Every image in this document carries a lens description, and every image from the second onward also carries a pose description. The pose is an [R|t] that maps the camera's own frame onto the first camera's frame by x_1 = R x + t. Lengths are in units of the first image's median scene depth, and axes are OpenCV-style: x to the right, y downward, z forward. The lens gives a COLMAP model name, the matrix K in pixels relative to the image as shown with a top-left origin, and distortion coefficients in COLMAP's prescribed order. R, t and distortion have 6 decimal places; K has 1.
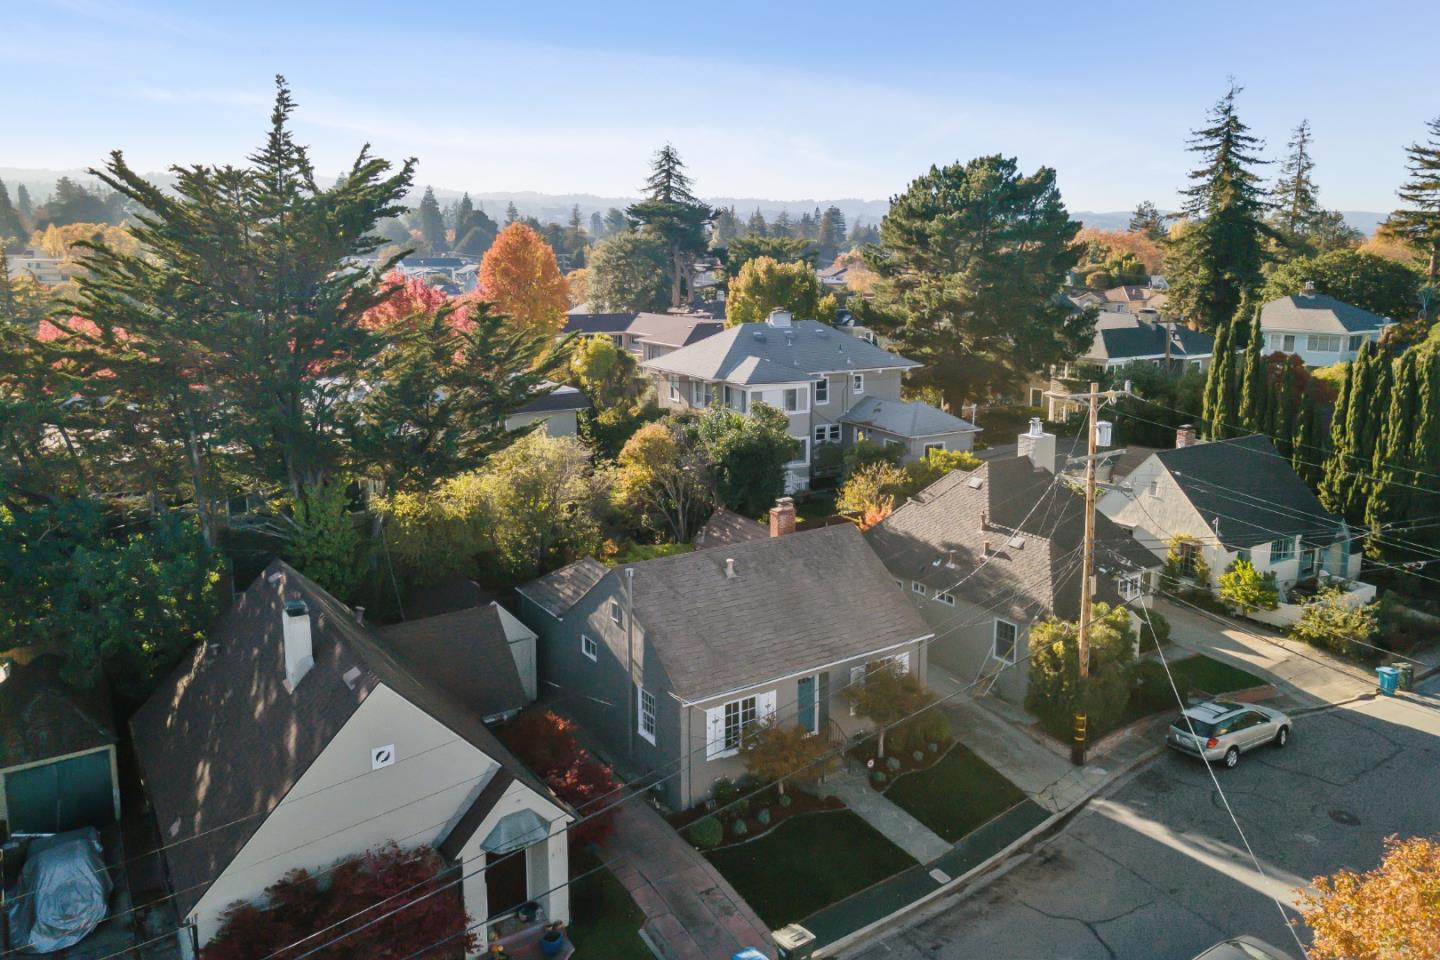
lens RADIAL K [[1035.0, 0, 718.5], [0, 1035.0, 464.4], [0, 0, 1]] dist [0.039879, 0.011296]
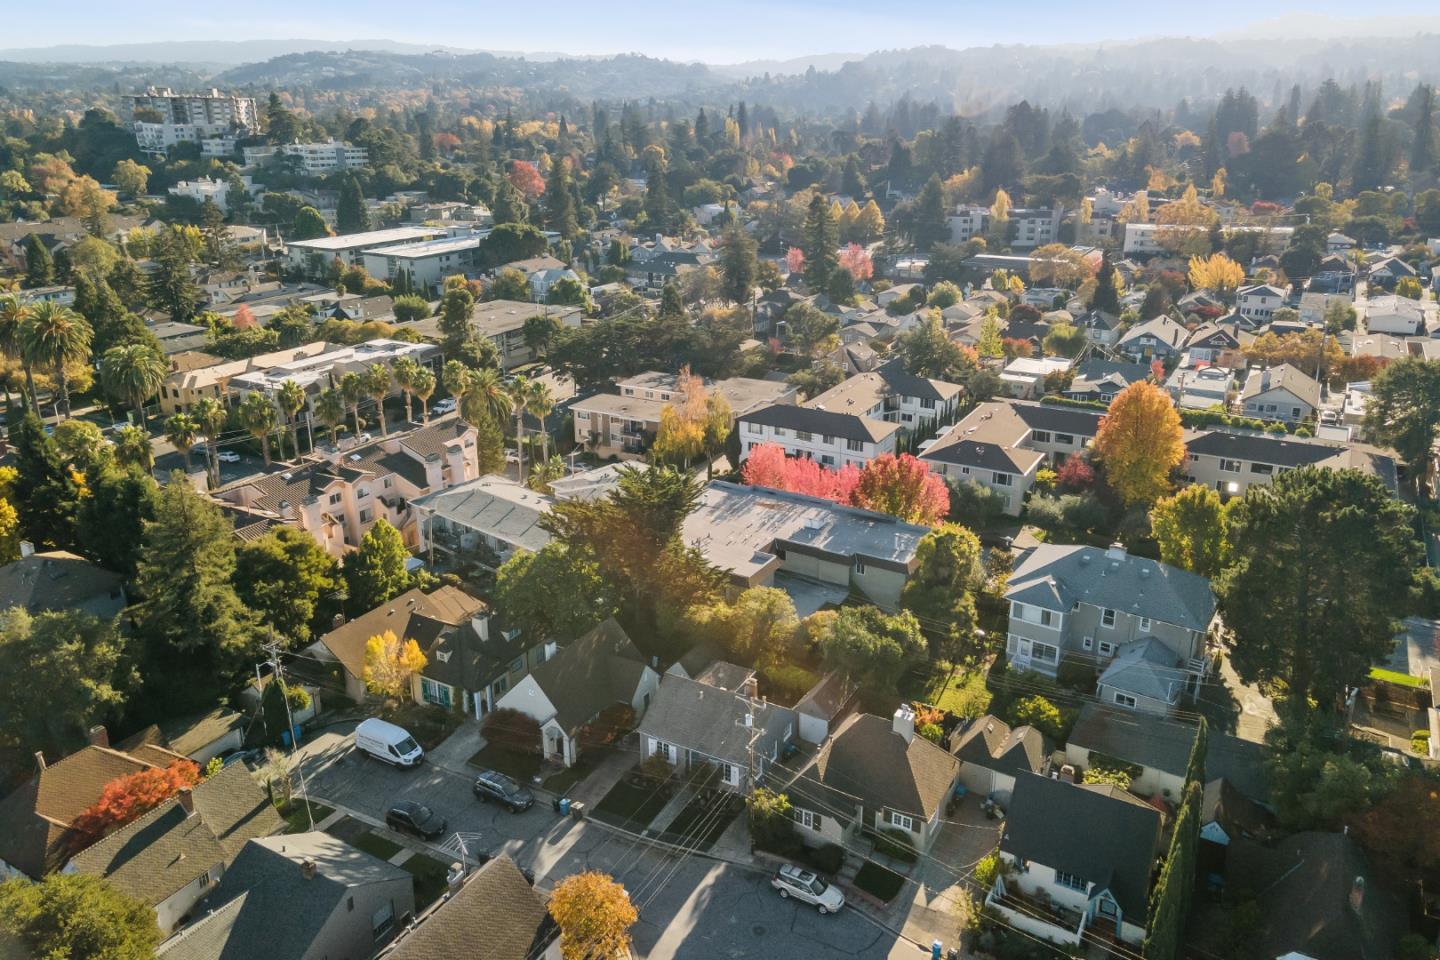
lens RADIAL K [[1035.0, 0, 718.5], [0, 1035.0, 453.0], [0, 0, 1]] dist [0.039879, 0.011296]
pose [[0.444197, 0.283064, -0.850038, 1.848675], [-0.169757, 0.958182, 0.230368, -0.964157], [0.879700, 0.041971, 0.473674, -0.123999]]
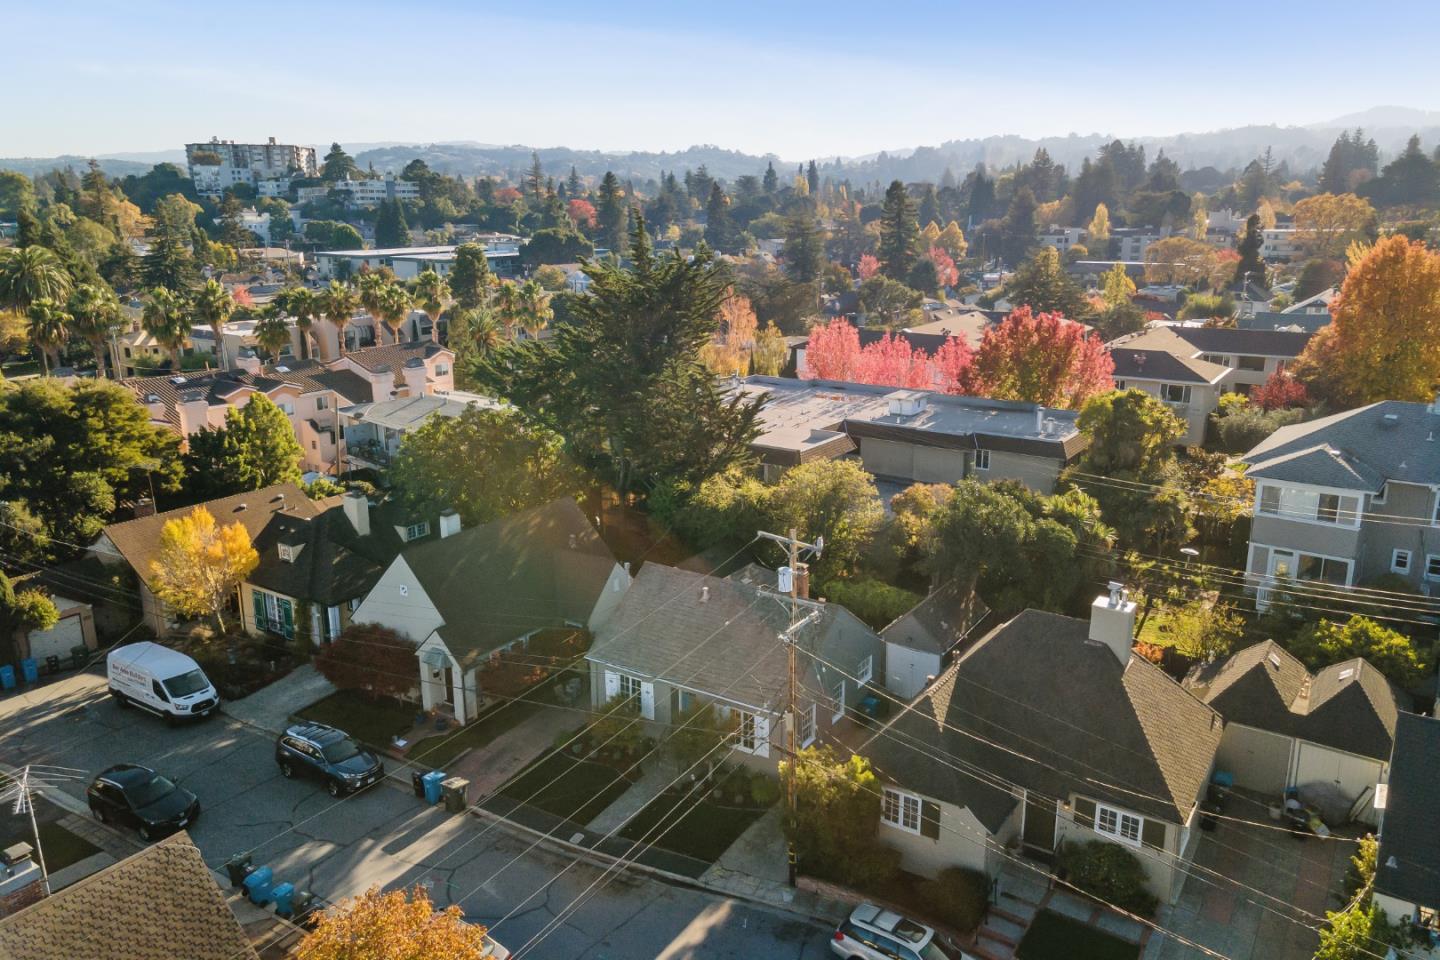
lens RADIAL K [[1035.0, 0, 721.9], [0, 1035.0, 478.2], [0, 0, 1]] dist [0.039879, 0.011296]
pose [[0.386597, 0.232655, -0.892421, 1.102486], [-0.176638, 0.968422, 0.175949, -0.263138], [0.905175, 0.089614, 0.415485, 0.450837]]
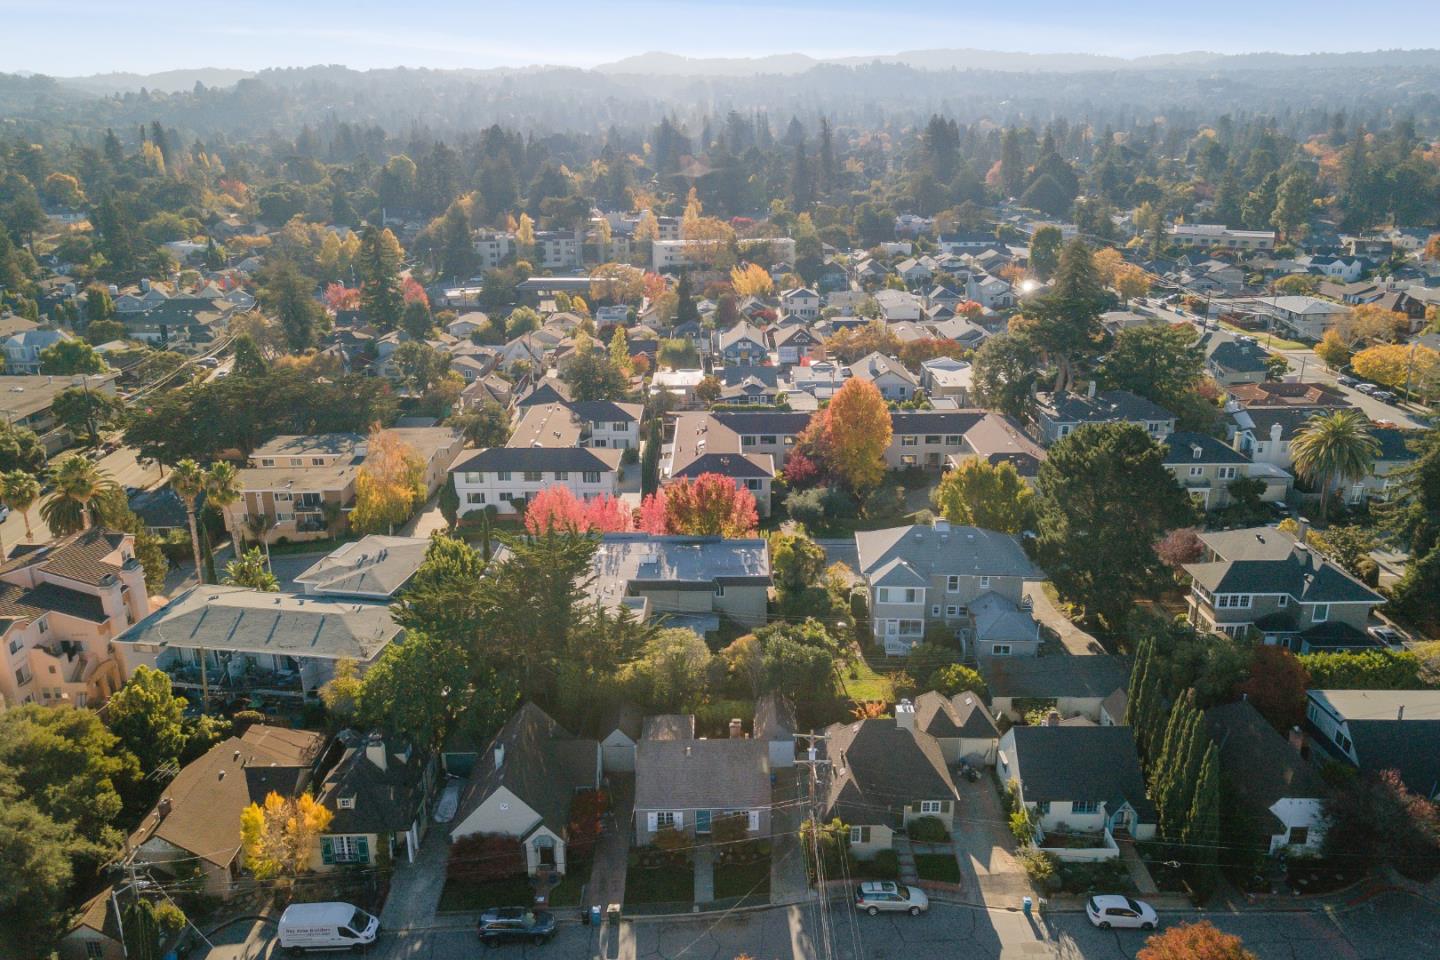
lens RADIAL K [[1035.0, 0, 715.0], [0, 1035.0, 499.3], [0, 0, 1]] dist [0.039879, 0.011296]
pose [[0.835736, 0.180053, -0.518774, 1.101095], [-0.099316, 0.978698, 0.179684, -0.826145], [0.540076, -0.098645, 0.835815, -0.788382]]
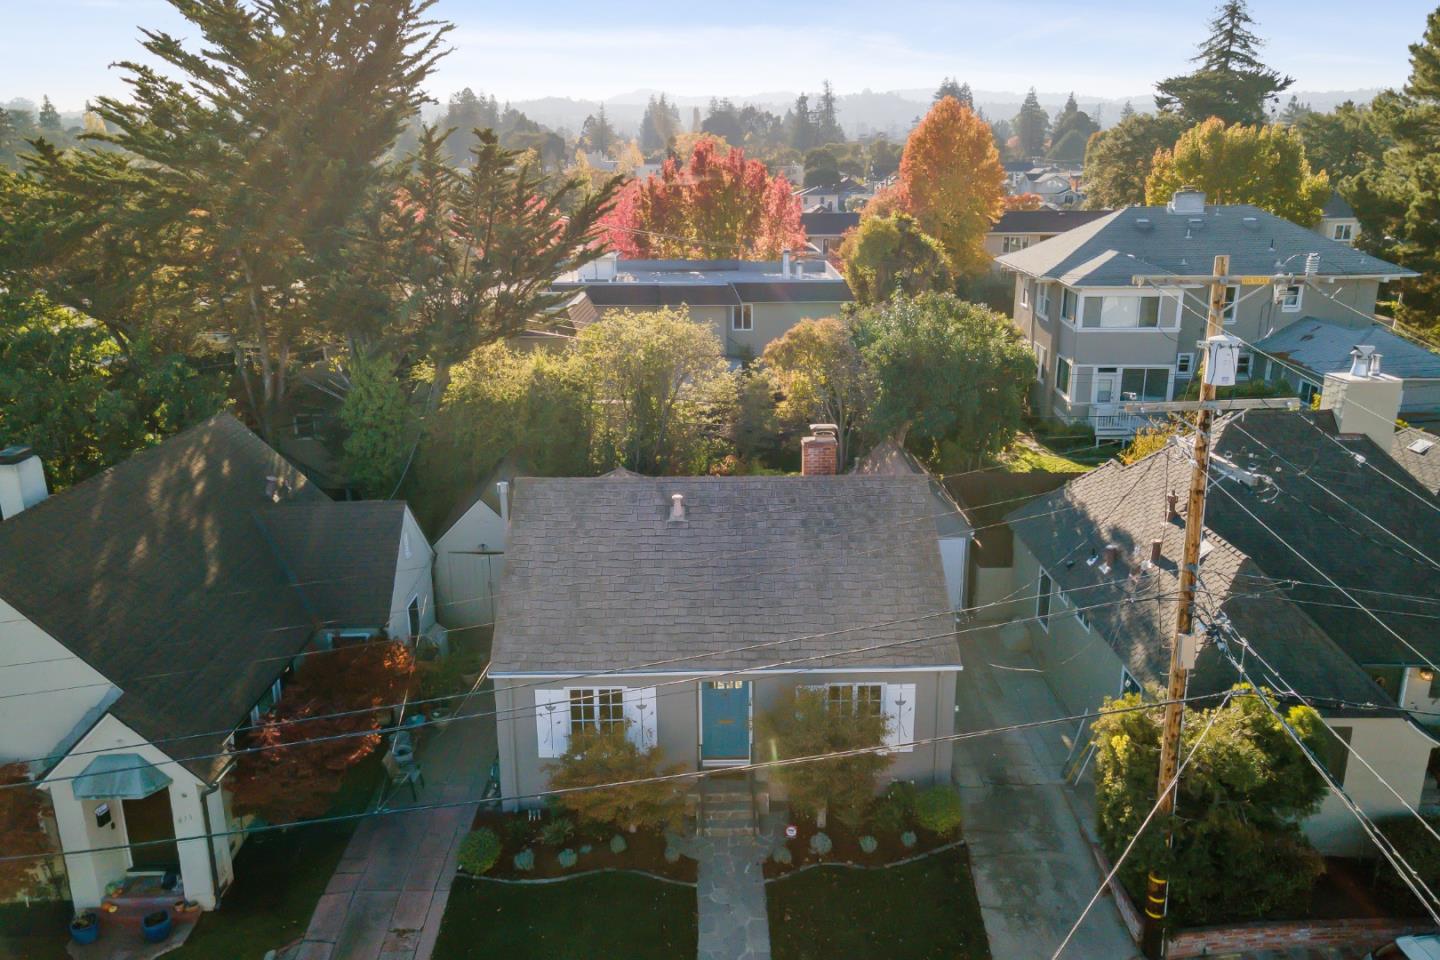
lens RADIAL K [[1035.0, 0, 716.8], [0, 1035.0, 474.9], [0, 0, 1]] dist [0.039879, 0.011296]
pose [[0.841599, 0.149907, -0.518883, 0.386876], [-0.103160, 0.987639, 0.118012, -0.008379], [0.530160, -0.045791, 0.846660, 0.397498]]
